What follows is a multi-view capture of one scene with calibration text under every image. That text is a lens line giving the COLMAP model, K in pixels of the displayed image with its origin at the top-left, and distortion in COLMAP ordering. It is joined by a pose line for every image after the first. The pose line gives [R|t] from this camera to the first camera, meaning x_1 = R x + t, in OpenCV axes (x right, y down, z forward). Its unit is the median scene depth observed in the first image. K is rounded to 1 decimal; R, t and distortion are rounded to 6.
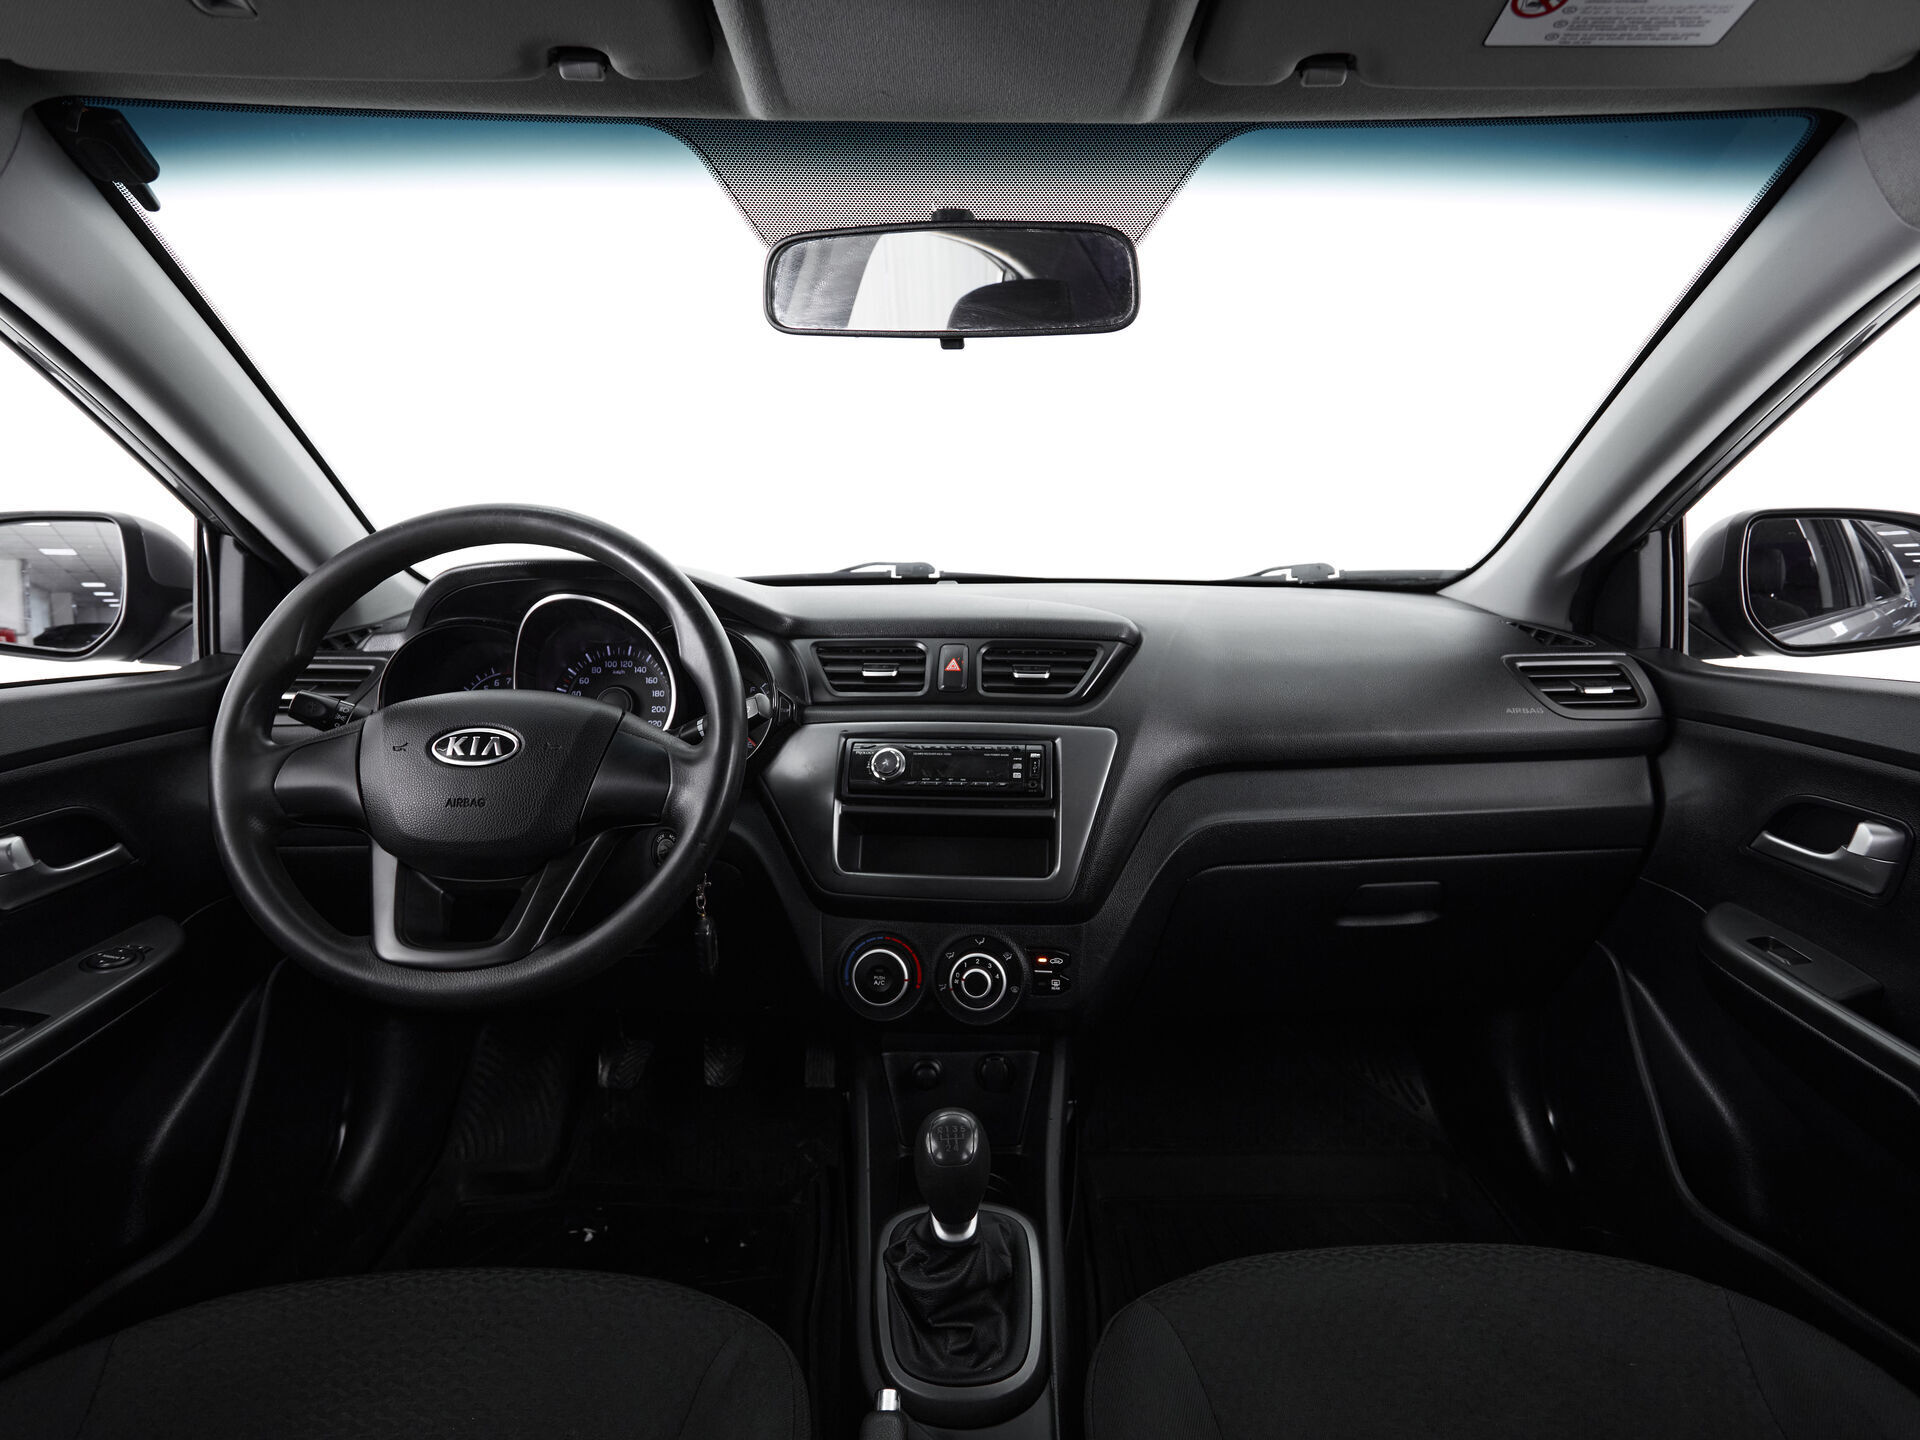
lens RADIAL K [[1019.6, 0, 959.9], [0, 1019.6, 718.5], [0, 0, 1]] dist [-0.001321, -0.003166]
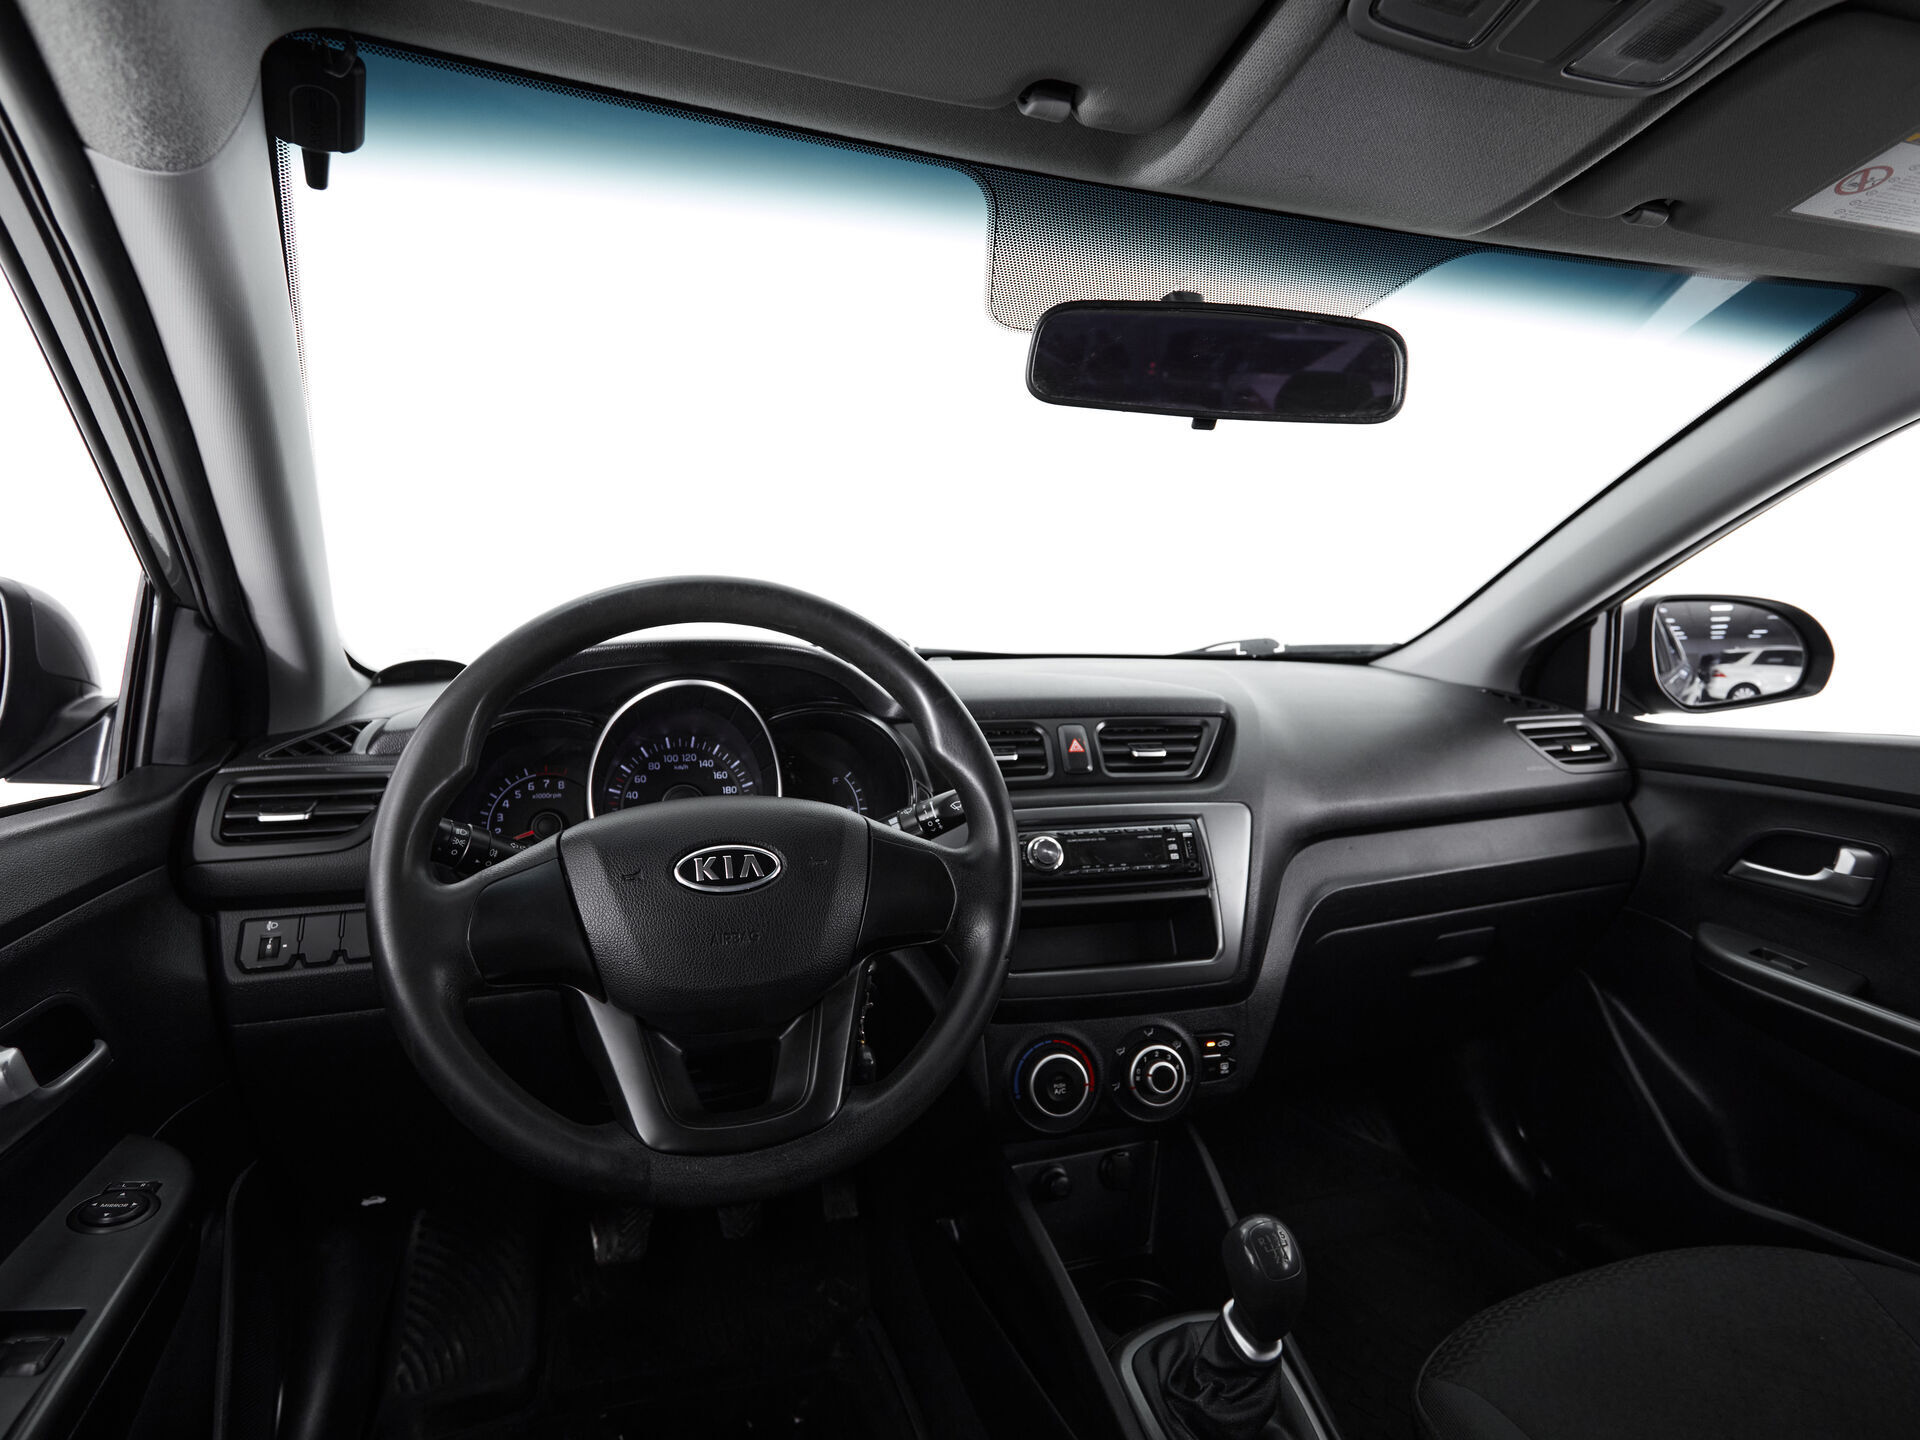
lens RADIAL K [[1019.6, 0, 959.2], [0, 1019.6, 718.9], [0, 0, 1]] dist [-0.001321, -0.003166]
pose [[0.951678, -0.027488, 0.305864, -0.424119], [0.047893, 0.997084, -0.059406, -0.026864], [-0.303339, 0.071184, 0.950220, 0.117396]]
